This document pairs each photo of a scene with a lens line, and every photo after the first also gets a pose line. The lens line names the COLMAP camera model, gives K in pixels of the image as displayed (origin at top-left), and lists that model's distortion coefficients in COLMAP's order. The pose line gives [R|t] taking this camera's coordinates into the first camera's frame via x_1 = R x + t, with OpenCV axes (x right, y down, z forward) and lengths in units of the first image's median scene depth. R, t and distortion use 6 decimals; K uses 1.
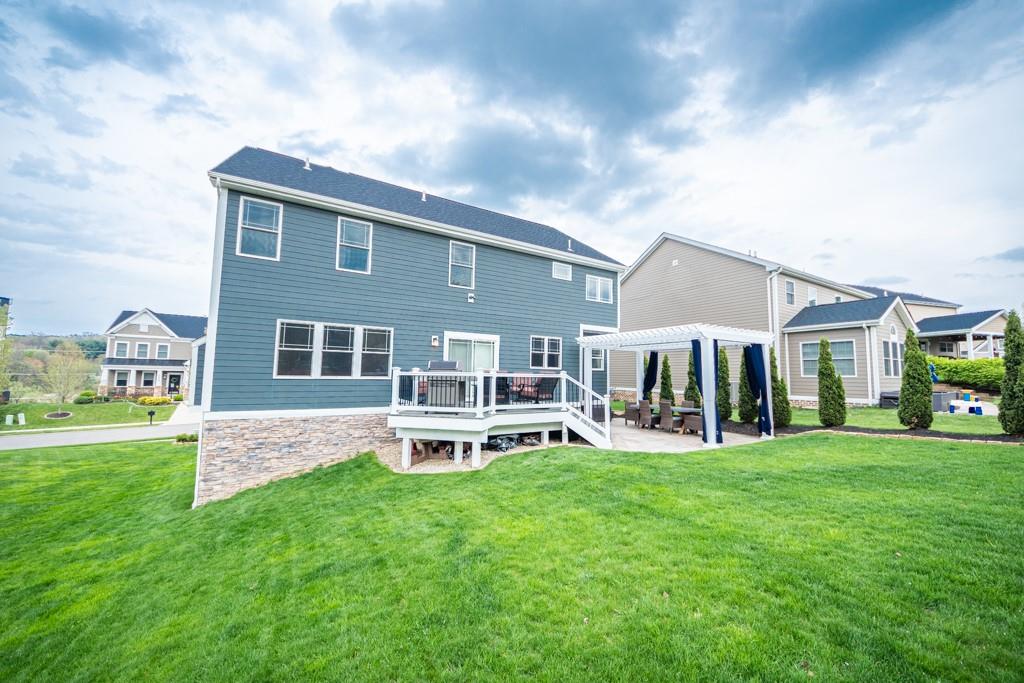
lens RADIAL K [[378.9, 0, 512.0], [0, 378.9, 341.5], [0, 0, 1]] dist [0.000582, 0.000017]
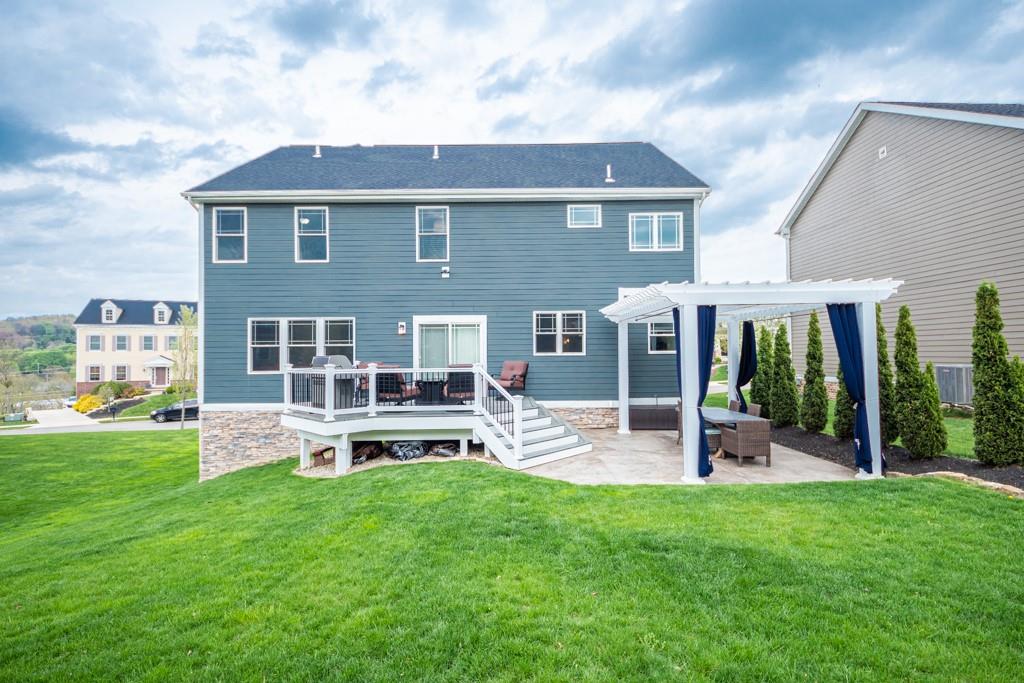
lens RADIAL K [[506.5, 0, 512.0], [0, 506.5, 341.5], [0, 0, 1]] dist [-0.012257, 0.000325]
pose [[0.862678, -0.032088, -0.504734, 0.639880], [0.069378, 0.996059, 0.055256, -0.018759], [0.500972, -0.082686, 0.861505, 0.132254]]
